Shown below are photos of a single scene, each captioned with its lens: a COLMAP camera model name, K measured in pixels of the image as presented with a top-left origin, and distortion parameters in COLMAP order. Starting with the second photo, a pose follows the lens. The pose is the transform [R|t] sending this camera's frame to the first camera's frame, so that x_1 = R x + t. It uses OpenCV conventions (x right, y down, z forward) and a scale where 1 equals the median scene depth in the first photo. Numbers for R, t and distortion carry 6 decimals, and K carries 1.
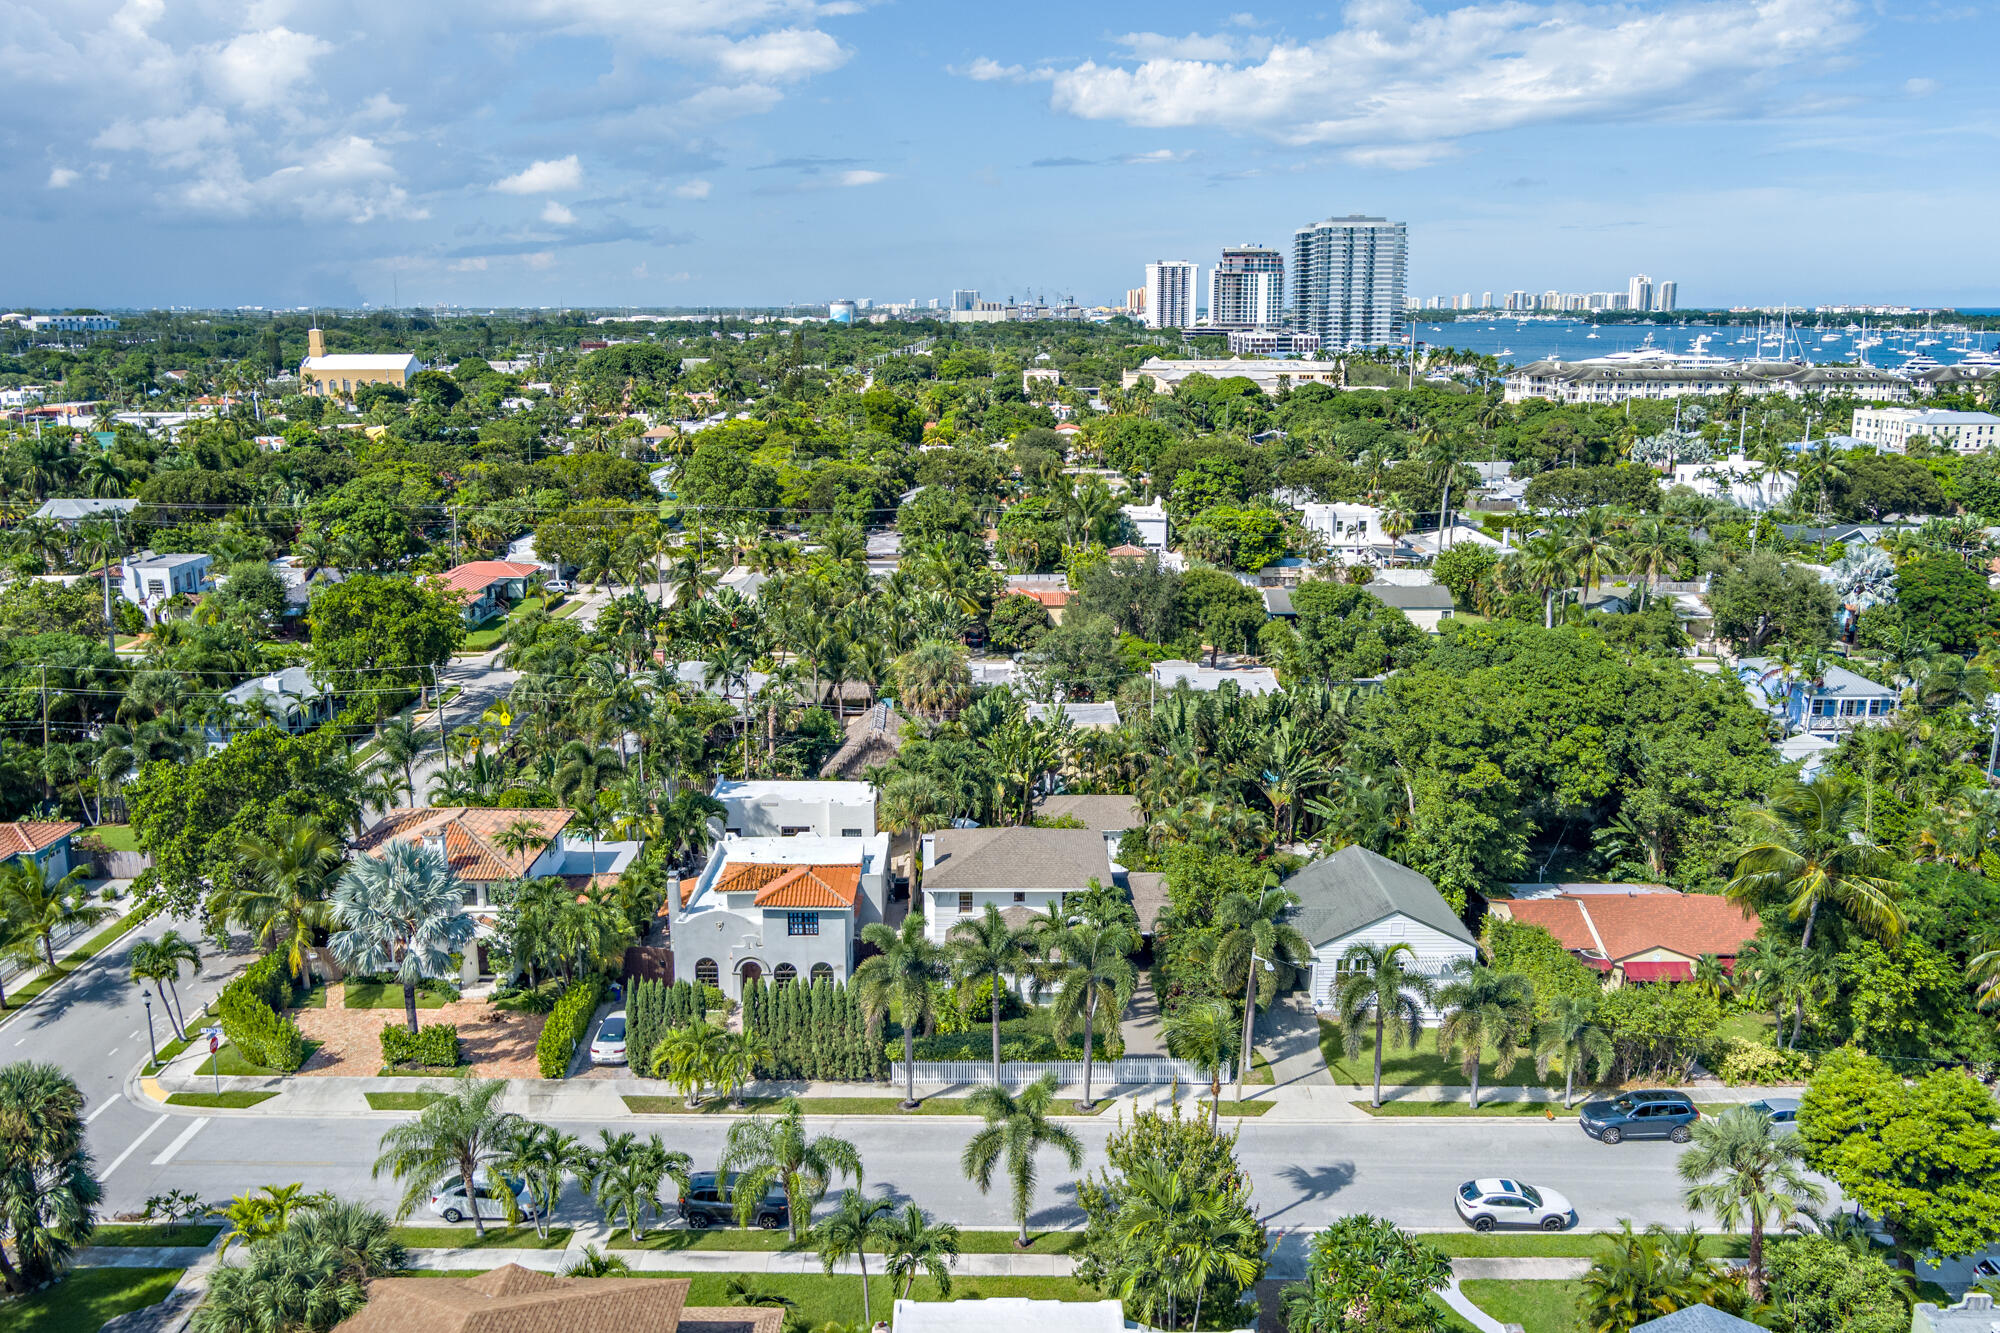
lens RADIAL K [[1593.2, 0, 1000.0], [0, 1593.2, 666.5], [0, 0, 1]] dist [-0.005278, 0.006020]
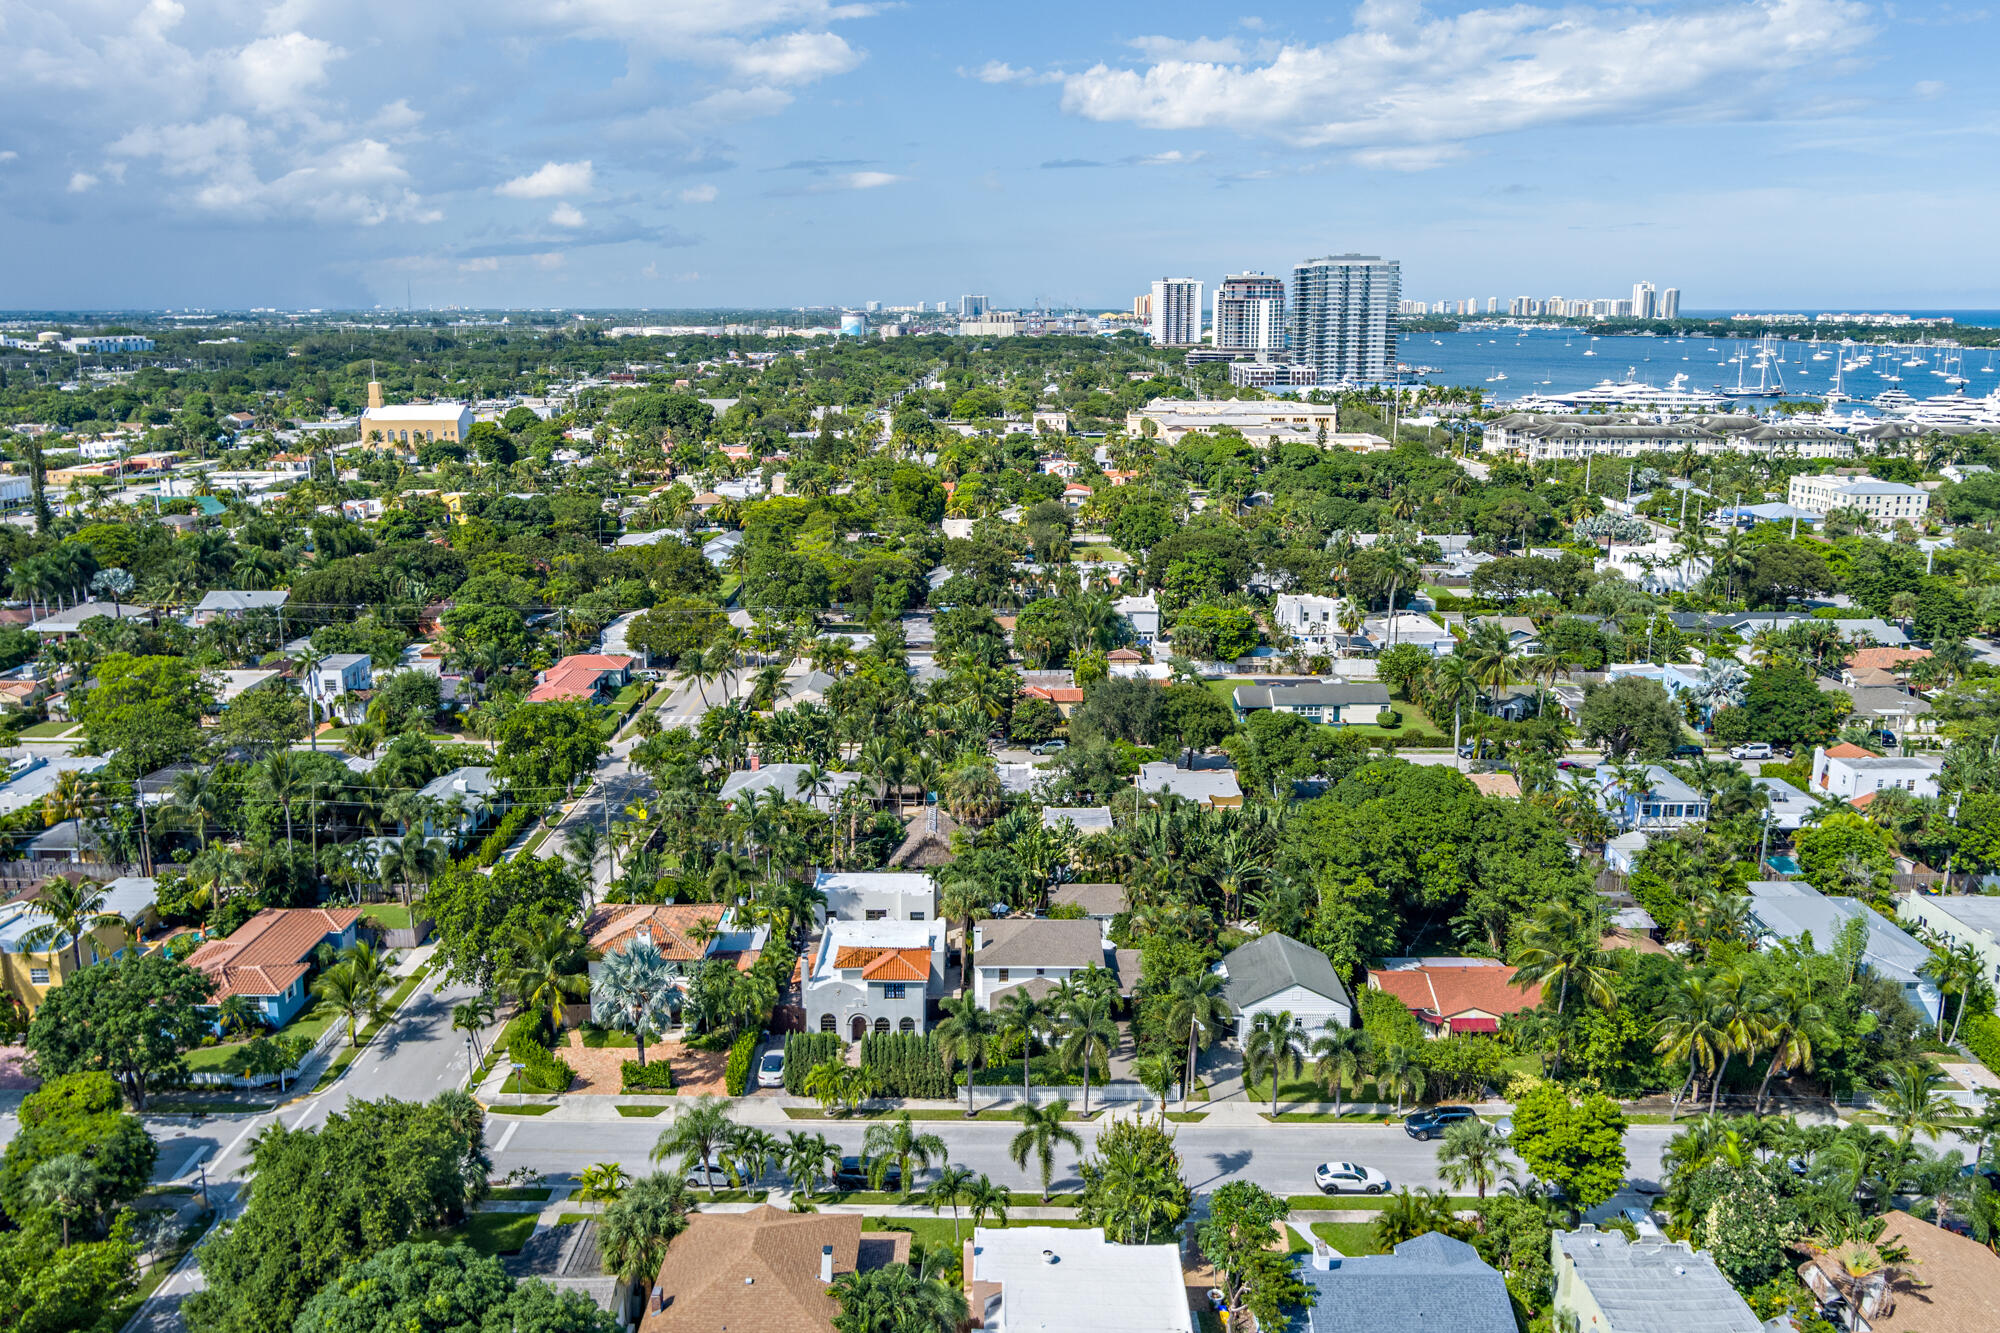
lens RADIAL K [[1593.2, 0, 1000.0], [0, 1593.2, 666.5], [0, 0, 1]] dist [-0.005278, 0.006020]
pose [[0.999990, 0.001593, -0.004293, -0.017088], [-0.001591, 0.999999, 0.000373, -0.120317], [0.004293, -0.000366, 0.999991, -0.409871]]
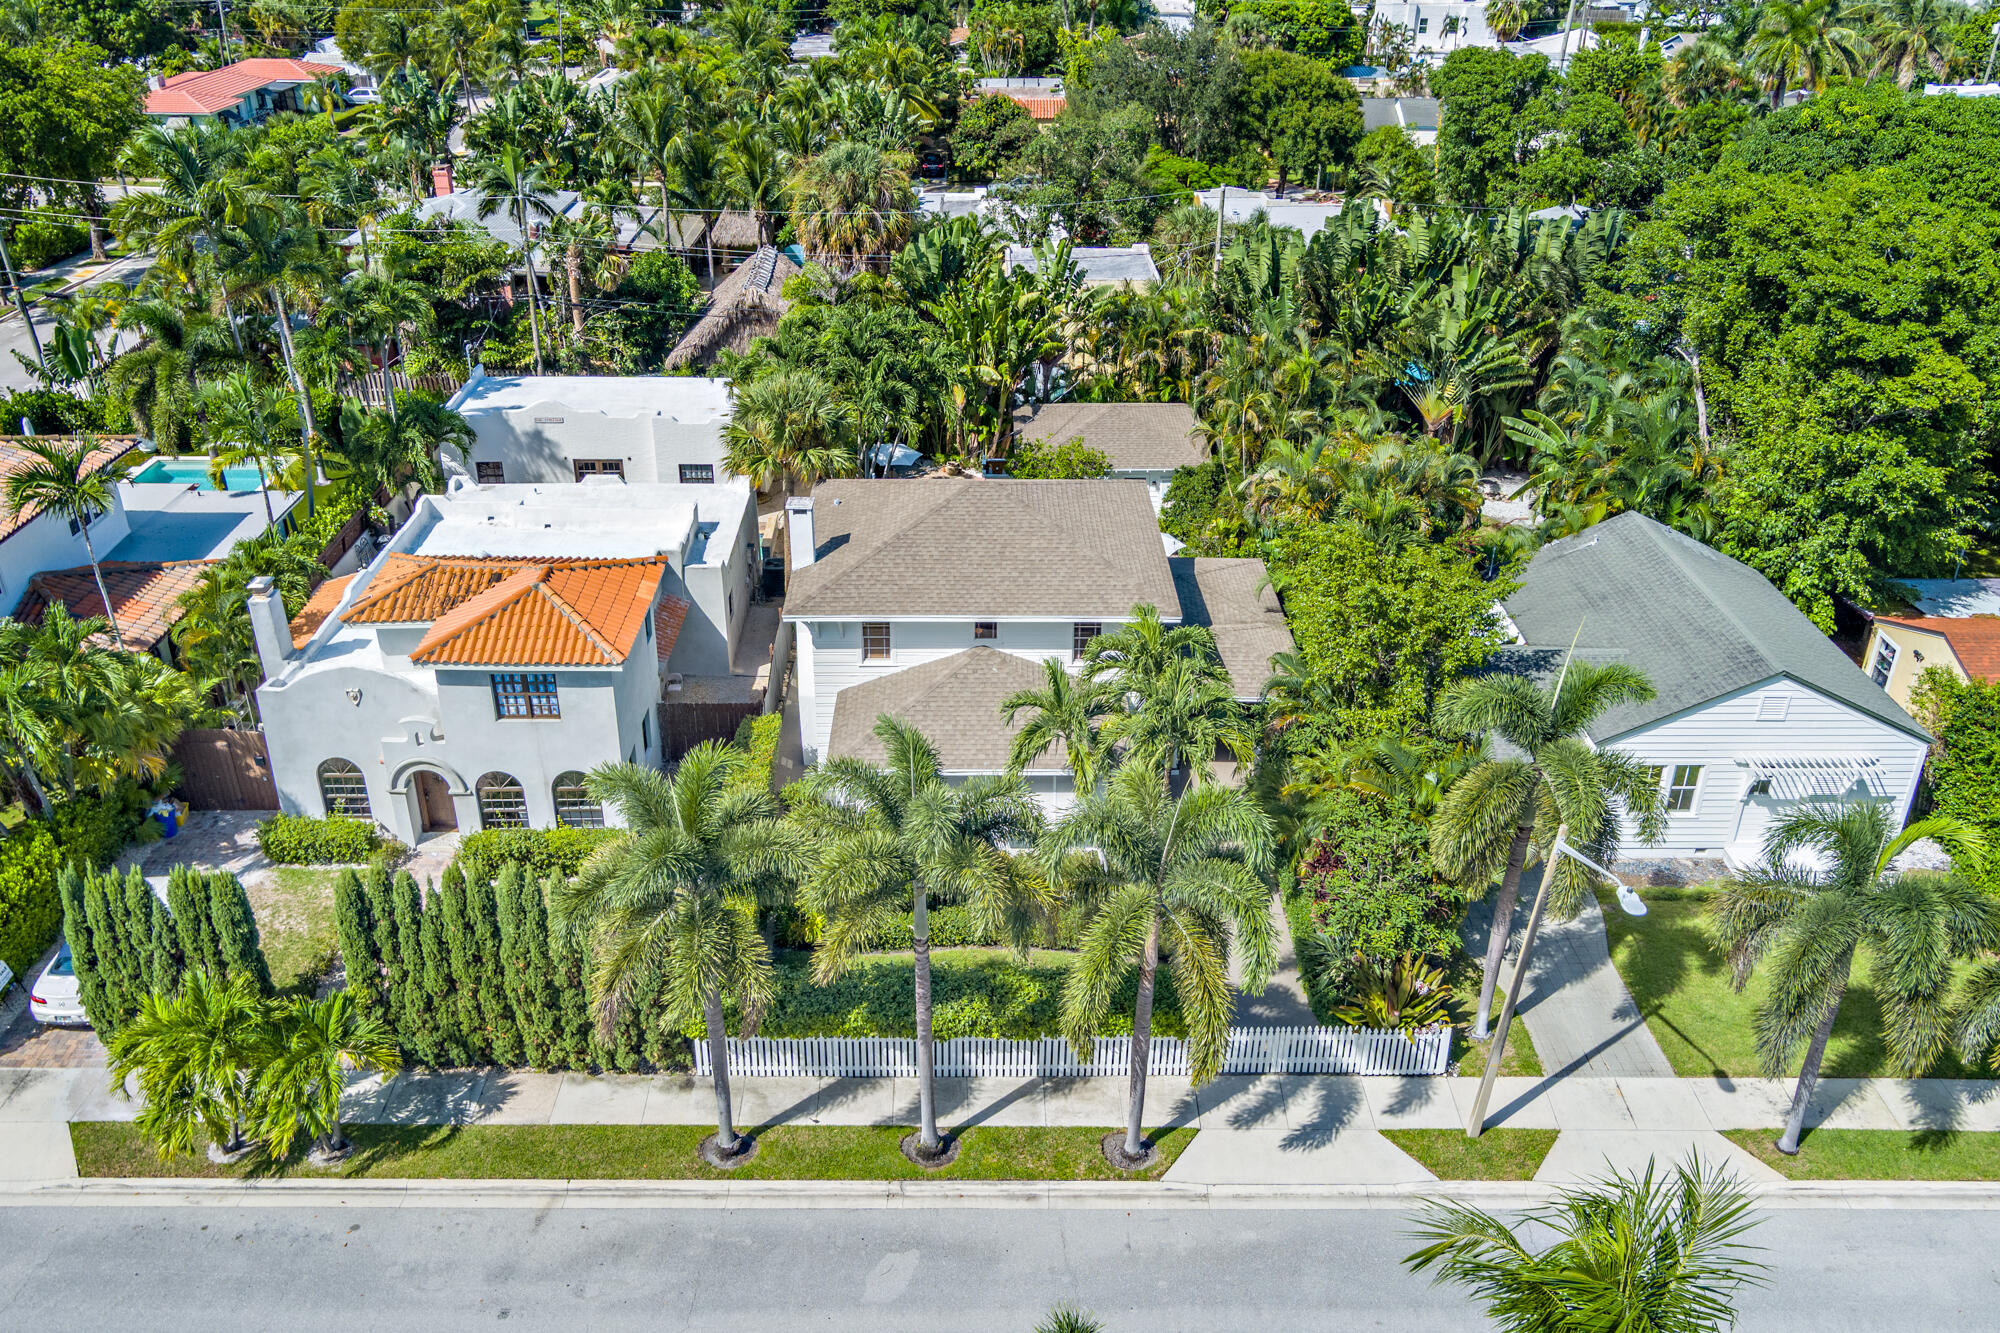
lens RADIAL K [[1593.2, 0, 1000.0], [0, 1593.2, 666.5], [0, 0, 1]] dist [-0.005278, 0.006020]
pose [[0.999916, 0.001953, 0.012785, 0.009133], [-0.005198, 0.965868, 0.258982, 0.025799], [-0.011843, -0.259027, 0.965797, 0.465429]]
